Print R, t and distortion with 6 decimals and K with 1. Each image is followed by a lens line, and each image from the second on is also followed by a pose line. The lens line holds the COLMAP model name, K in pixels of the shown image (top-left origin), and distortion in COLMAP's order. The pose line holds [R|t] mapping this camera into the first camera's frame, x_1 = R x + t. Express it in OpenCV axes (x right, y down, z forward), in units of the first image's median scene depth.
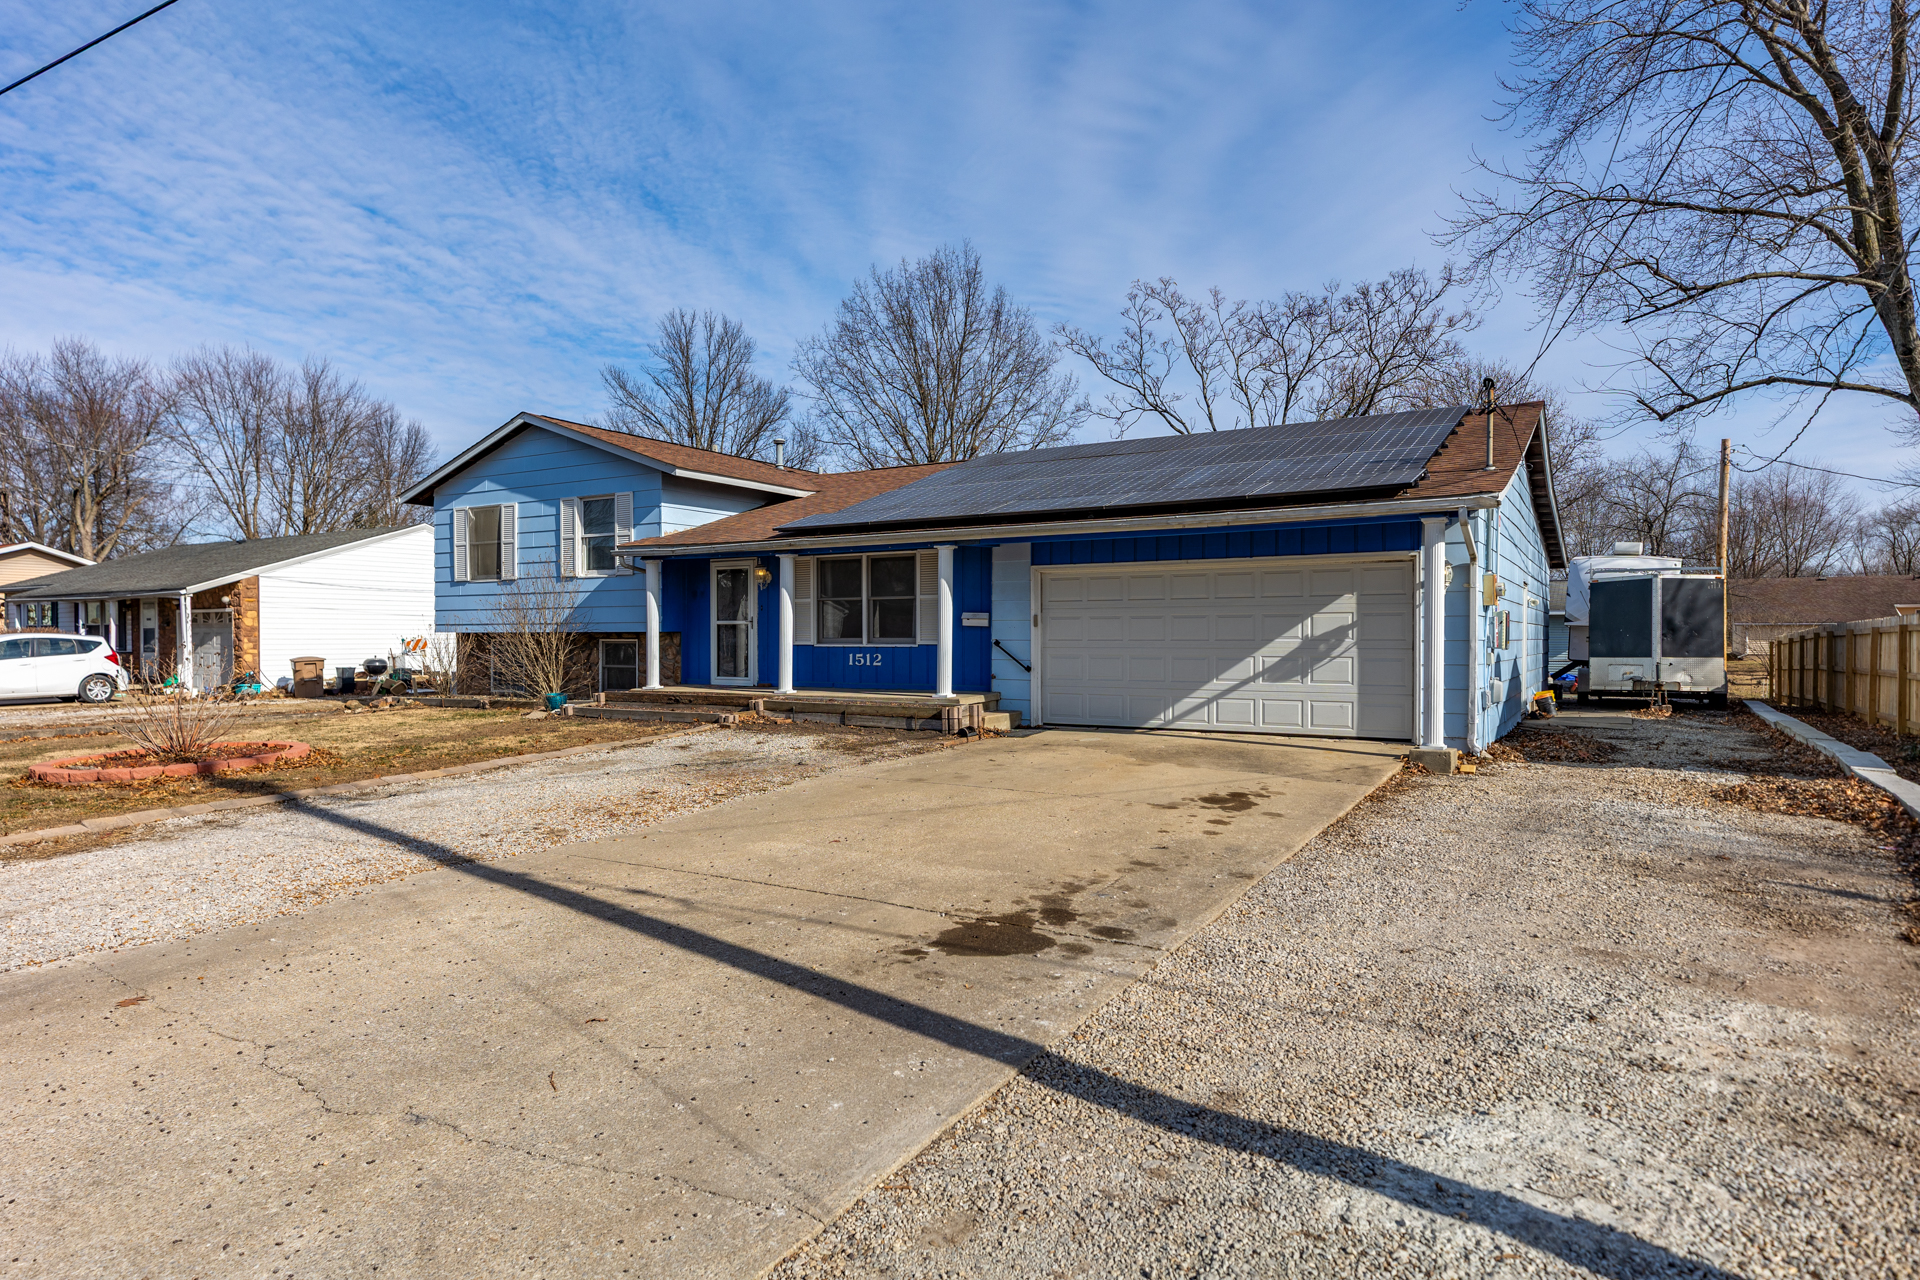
lens RADIAL K [[1080.3, 0, 958.7], [0, 1080.3, 638.8], [0, 0, 1]] dist [0.018749, -0.001254]
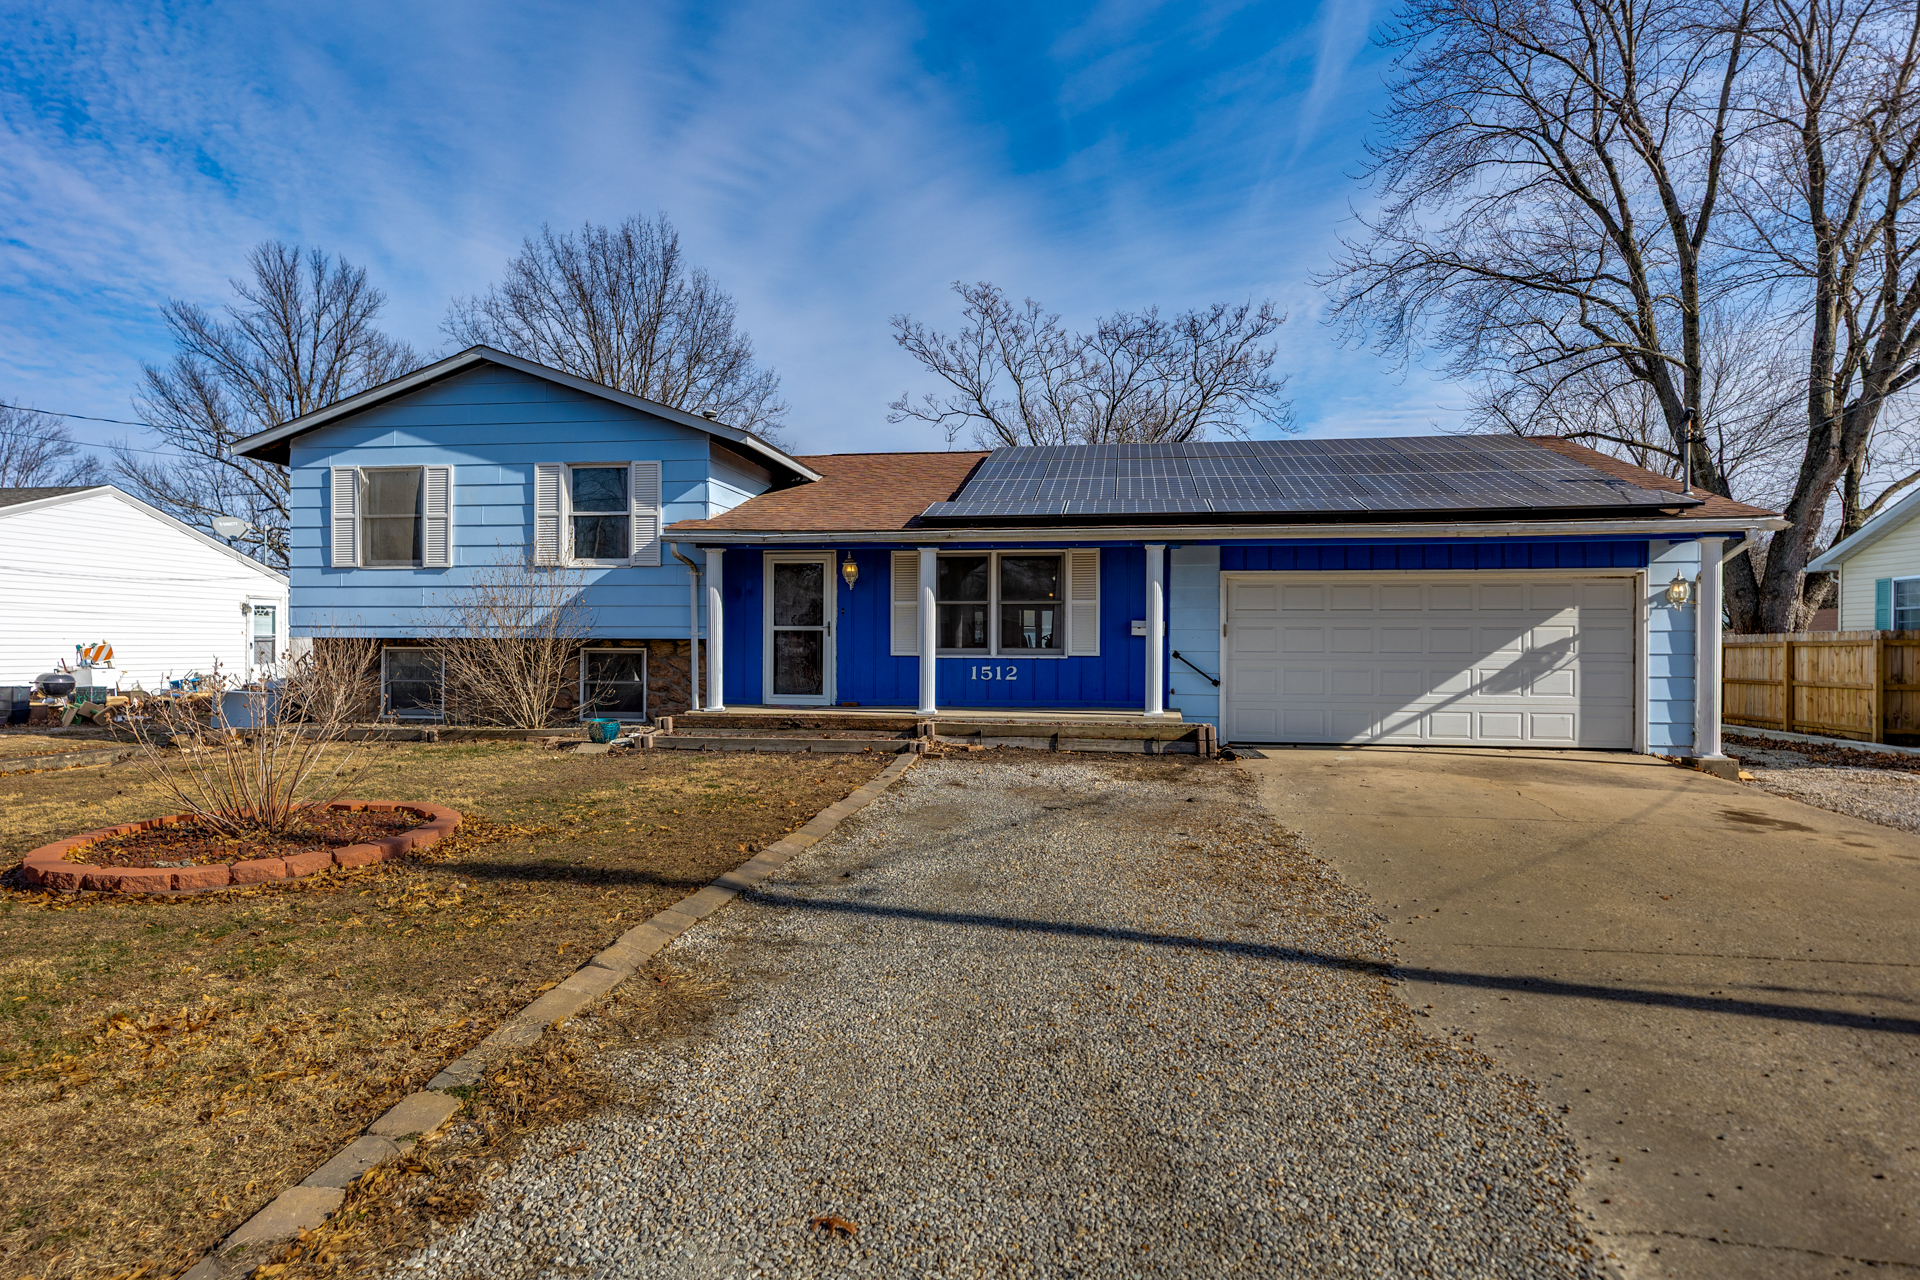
lens RADIAL K [[1080.3, 0, 960.5], [0, 1080.3, 643.7], [0, 0, 1]] dist [0.018749, -0.001254]
pose [[0.925540, 0.005373, 0.378612, -0.399631], [-0.004398, 0.999984, -0.003442, -0.001040], [-0.378624, 0.001521, 0.925549, 0.188971]]
